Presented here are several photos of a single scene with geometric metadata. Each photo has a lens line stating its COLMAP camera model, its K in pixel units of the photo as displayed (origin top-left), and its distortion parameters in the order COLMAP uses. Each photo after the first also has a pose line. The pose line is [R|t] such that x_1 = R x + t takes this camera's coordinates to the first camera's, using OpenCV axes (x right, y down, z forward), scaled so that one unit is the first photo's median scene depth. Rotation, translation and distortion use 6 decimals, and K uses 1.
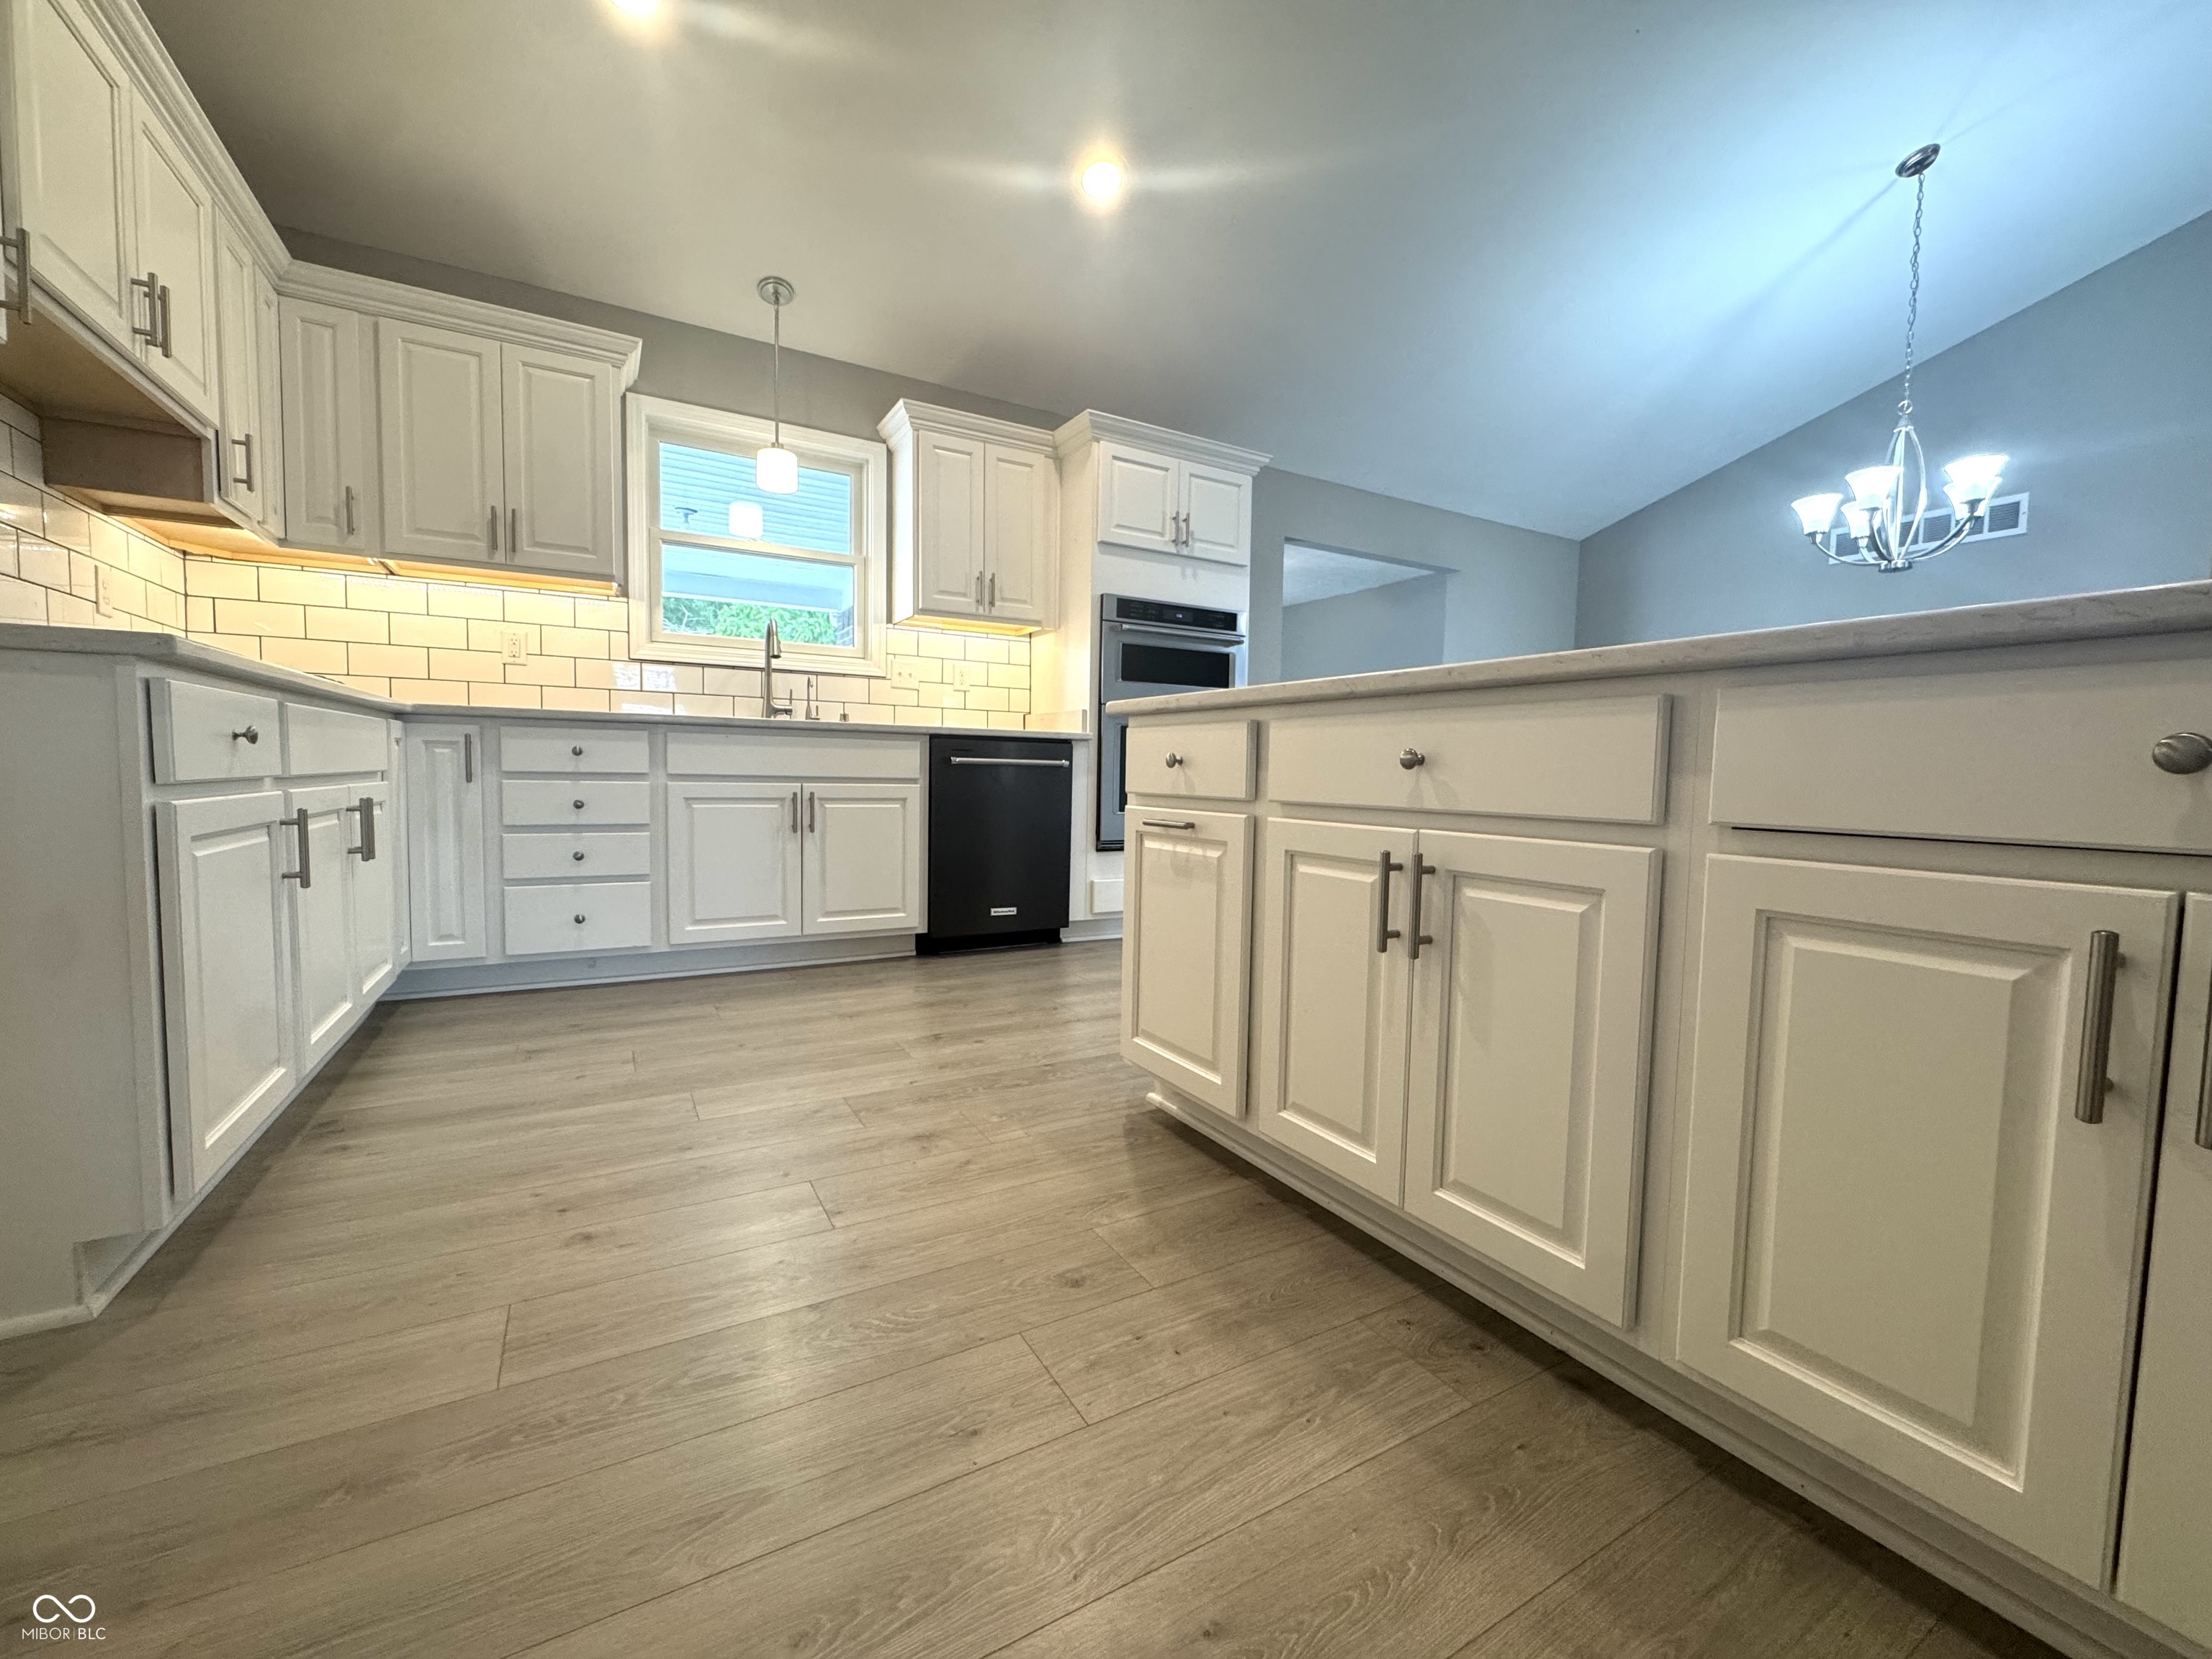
lens RADIAL K [[885.7, 0, 1102.8], [0, 885.7, 826.1], [0, 0, 1]] dist [-0.000061, -0.000228]
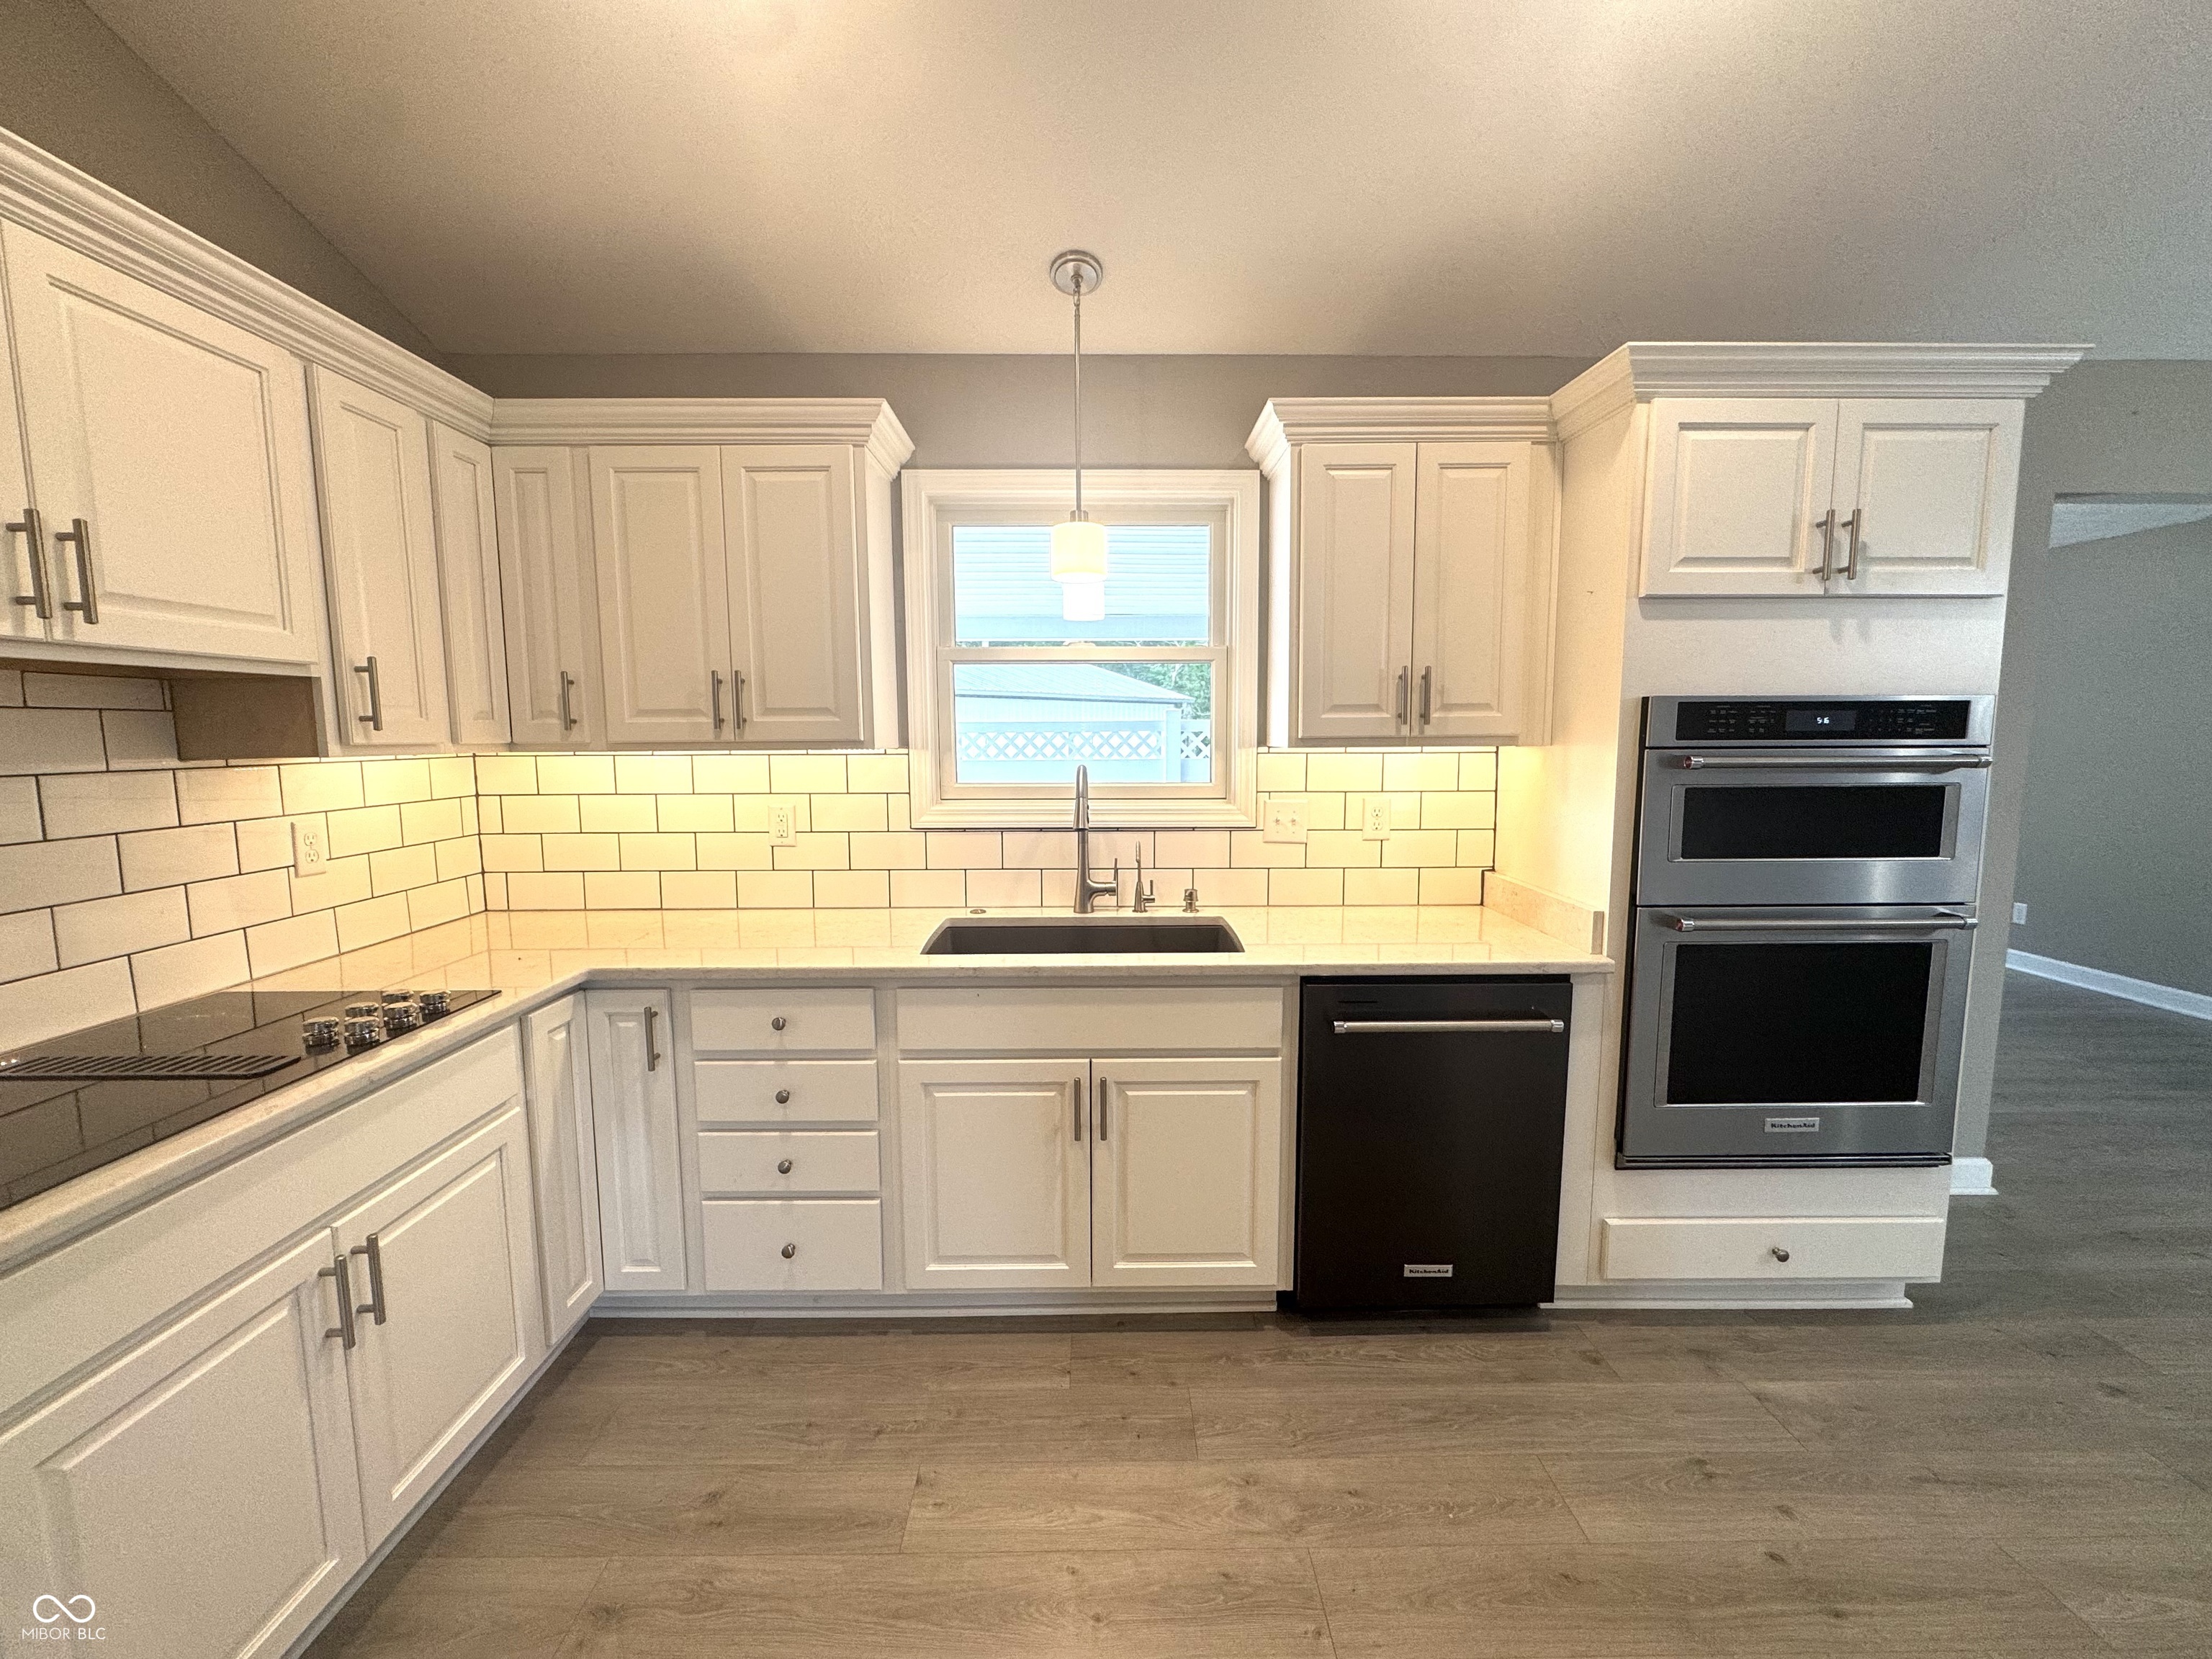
lens RADIAL K [[885.7, 0, 1109.3], [0, 885.7, 827.4], [0, 0, 1]] dist [-0.000061, -0.000228]
pose [[0.875164, 0.027768, -0.483029, -0.025400], [-0.009085, 0.999119, 0.040975, -0.224980], [0.483741, -0.031472, 0.874645, 0.430321]]
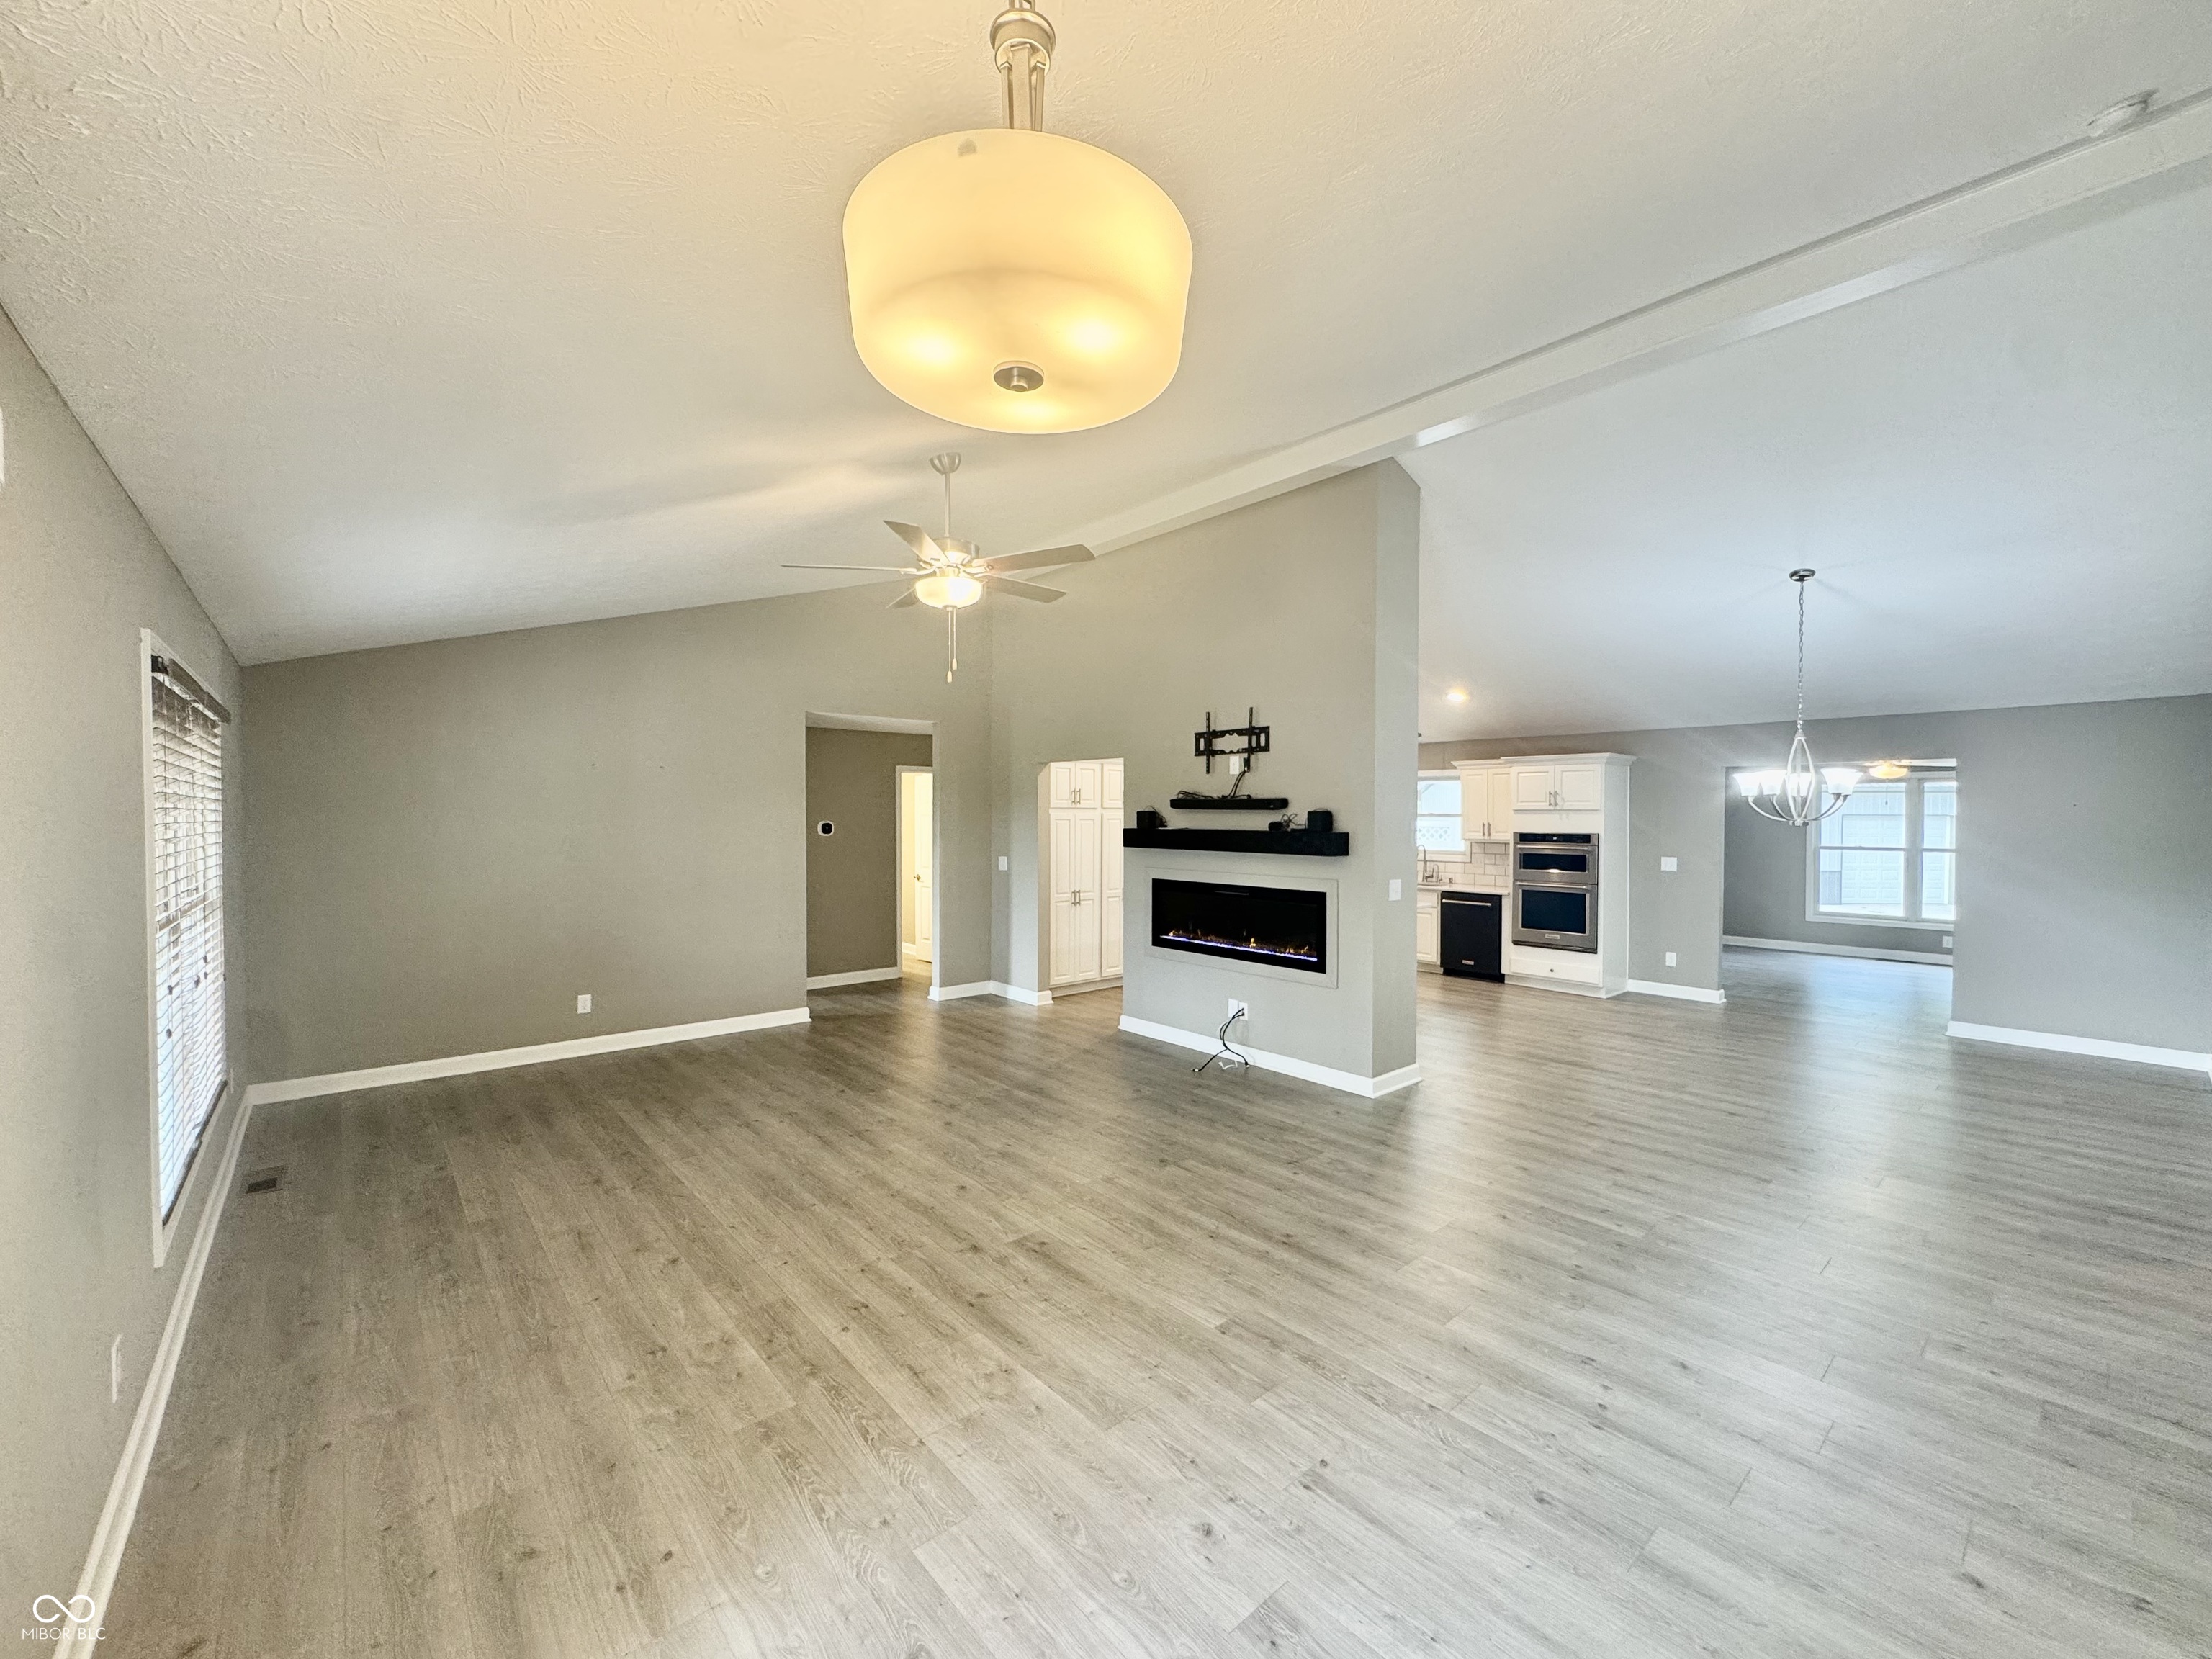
lens RADIAL K [[885.7, 0, 1108.9], [0, 885.7, 820.6], [0, 0, 1]] dist [-0.000061, -0.000228]
pose [[0.197093, -0.012708, -0.980303, 2.242580], [-0.059625, 0.997910, -0.024924, -0.190556], [0.978570, 0.063363, 0.195923, -0.523504]]
